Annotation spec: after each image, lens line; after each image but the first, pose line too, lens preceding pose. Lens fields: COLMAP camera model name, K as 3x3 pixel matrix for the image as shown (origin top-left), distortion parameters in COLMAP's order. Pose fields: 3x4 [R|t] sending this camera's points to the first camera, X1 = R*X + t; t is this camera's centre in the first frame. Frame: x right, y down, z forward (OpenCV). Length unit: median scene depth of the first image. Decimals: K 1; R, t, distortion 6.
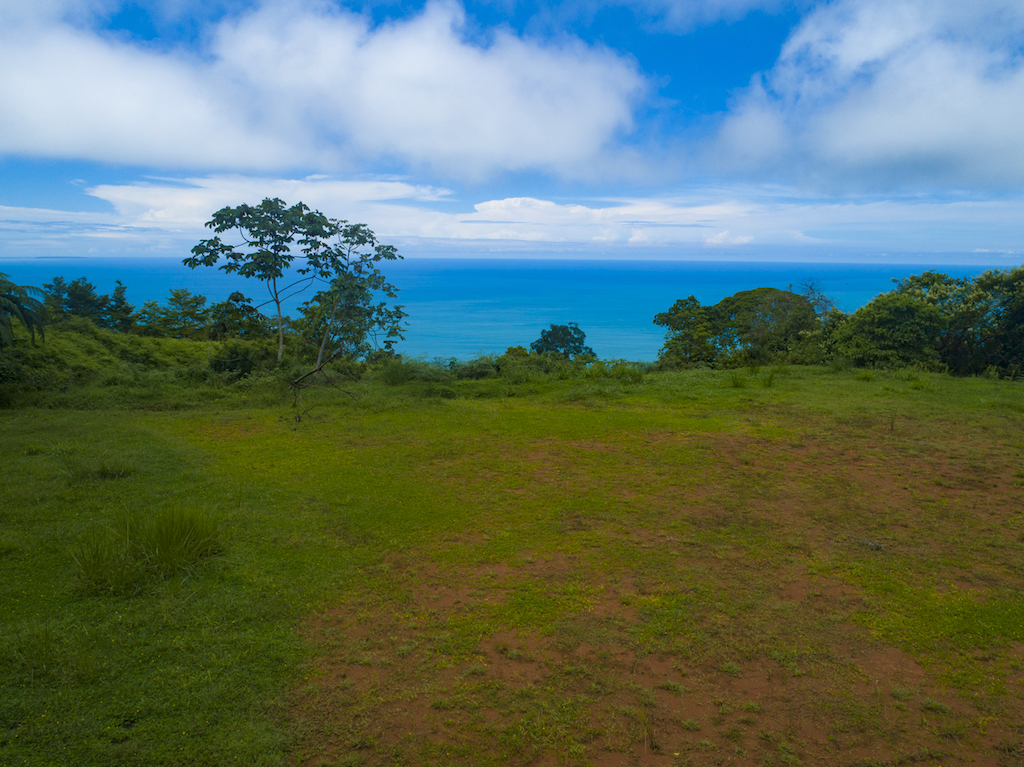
lens RADIAL K [[773.4, 0, 513.6], [0, 773.4, 385.1], [0, 0, 1]] dist [-0.021096, 0.008604]
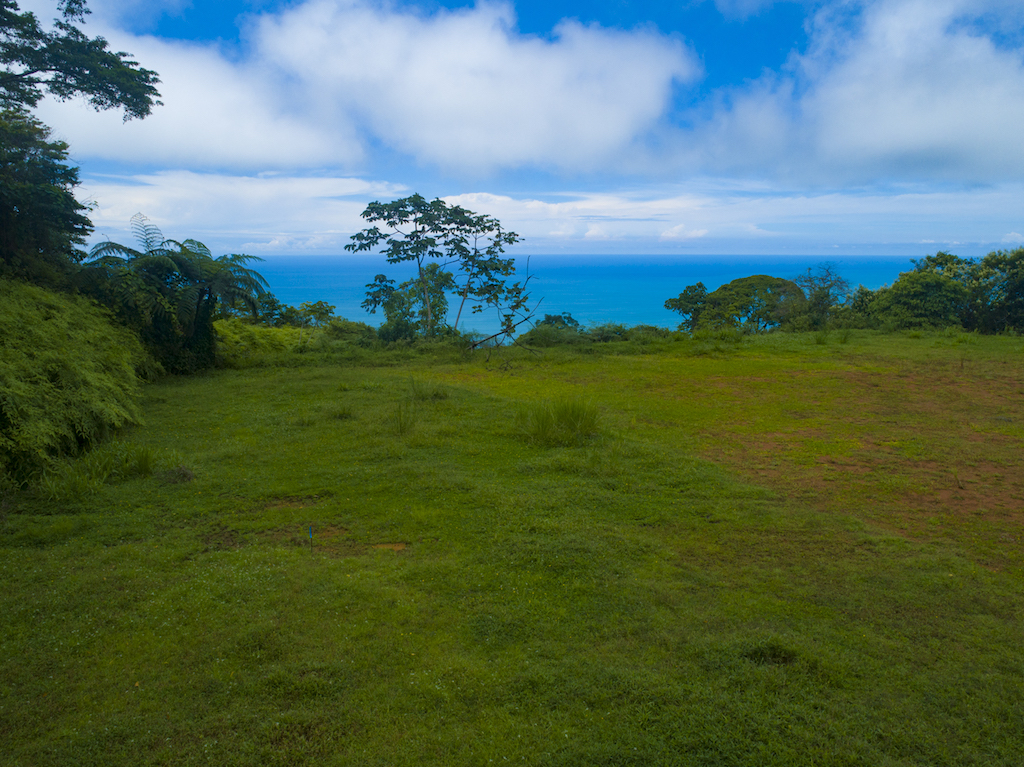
lens RADIAL K [[773.4, 0, 513.6], [0, 773.4, 385.1], [0, 0, 1]] dist [-0.021096, 0.008604]
pose [[0.998469, -0.018923, 0.051978, -0.179726], [0.018620, 0.999807, 0.006322, 0.033971], [-0.052088, -0.005344, 0.998628, -0.136785]]
